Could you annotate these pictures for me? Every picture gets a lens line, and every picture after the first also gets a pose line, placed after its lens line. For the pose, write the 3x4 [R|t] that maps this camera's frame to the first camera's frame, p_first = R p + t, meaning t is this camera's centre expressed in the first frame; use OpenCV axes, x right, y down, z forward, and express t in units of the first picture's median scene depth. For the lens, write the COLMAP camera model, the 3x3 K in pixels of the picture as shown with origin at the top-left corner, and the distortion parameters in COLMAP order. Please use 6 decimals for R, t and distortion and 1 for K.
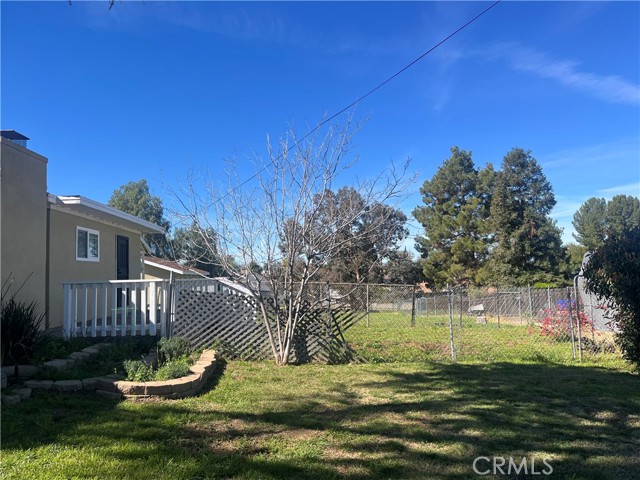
lens RADIAL K [[483.8, 0, 320.0], [0, 483.8, 239.6], [0, 0, 1]] dist [0.058162, -0.072384]
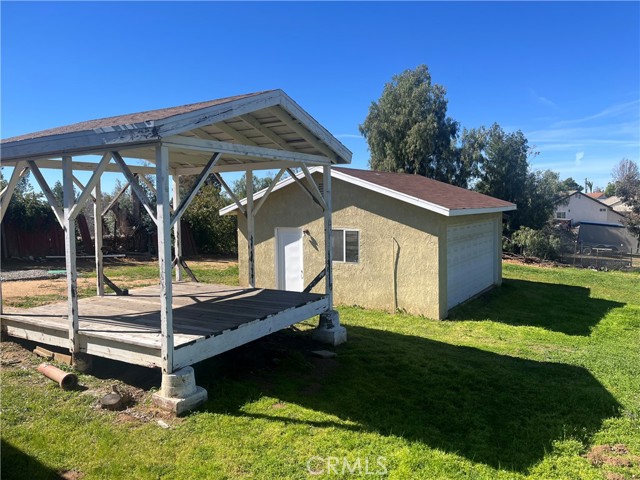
lens RADIAL K [[483.8, 0, 320.7], [0, 483.8, 240.0], [0, 0, 1]] dist [0.058162, -0.072384]
pose [[0.826205, 0.070185, -0.558980, -0.074039], [0.025729, 0.986473, 0.161890, 0.011742], [0.562781, -0.148136, 0.813224, 0.315995]]
